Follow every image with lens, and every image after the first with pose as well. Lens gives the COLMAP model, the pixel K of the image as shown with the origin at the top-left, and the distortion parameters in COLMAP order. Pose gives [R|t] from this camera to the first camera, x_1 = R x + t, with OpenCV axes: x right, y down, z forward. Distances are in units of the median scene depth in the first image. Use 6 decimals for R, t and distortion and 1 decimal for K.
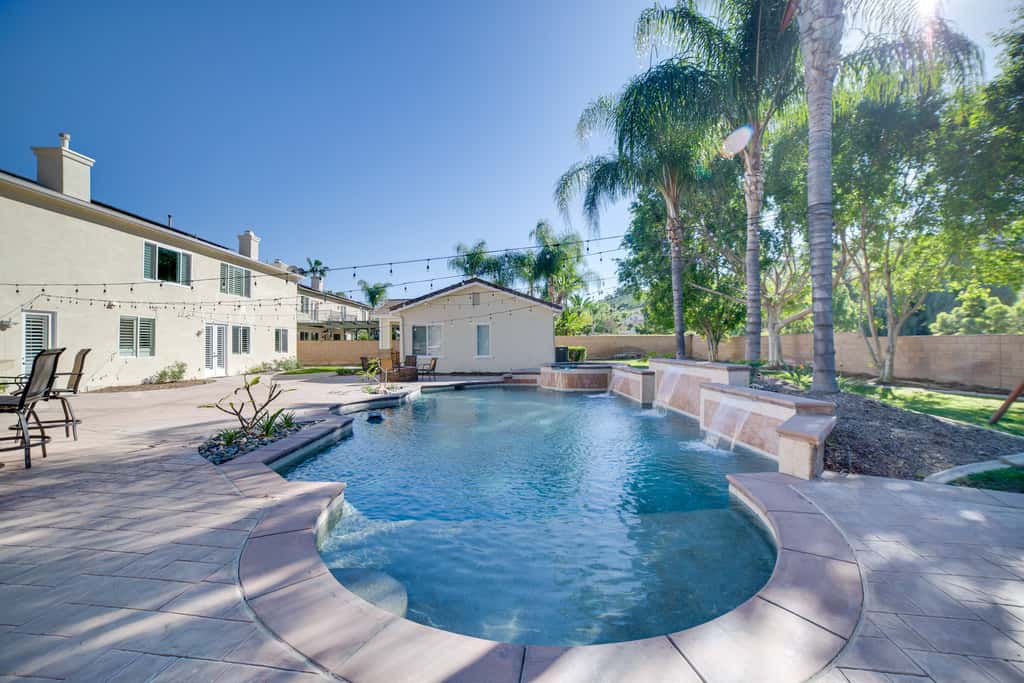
lens RADIAL K [[416.0, 0, 517.0], [0, 416.0, 340.2], [0, 0, 1]] dist [-0.103415, 0.036896]
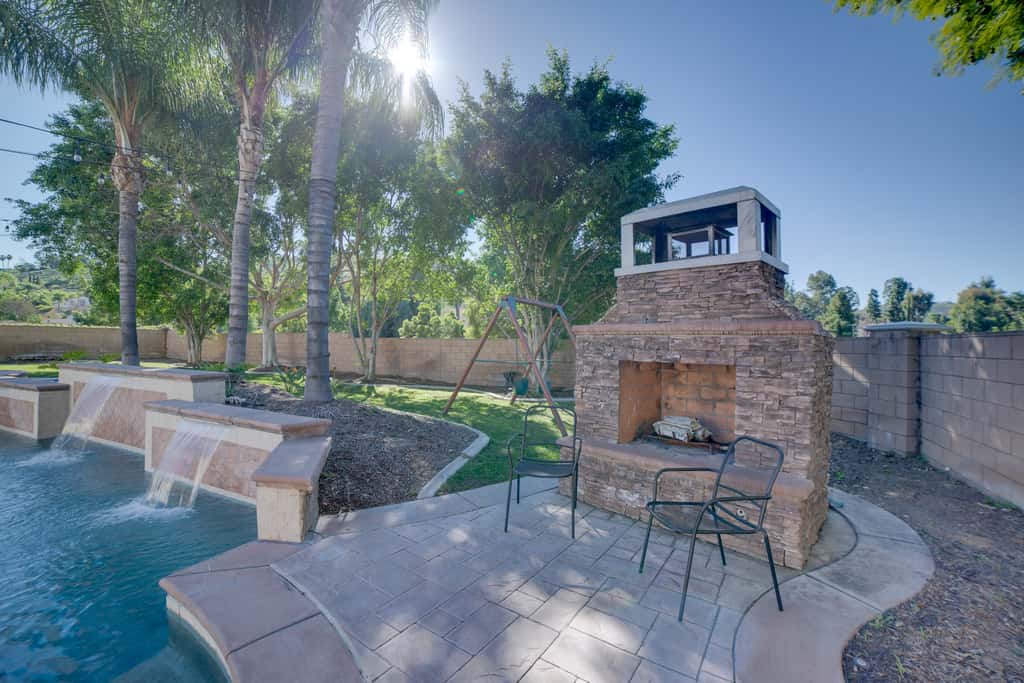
lens RADIAL K [[416.0, 0, 517.0], [0, 416.0, 340.2], [0, 0, 1]] dist [-0.103415, 0.036896]
pose [[0.439789, 0.020932, 0.897857, 0.104987], [-0.025841, 0.999609, -0.010647, -0.001445], [-0.897729, -0.018519, 0.440158, 0.136262]]
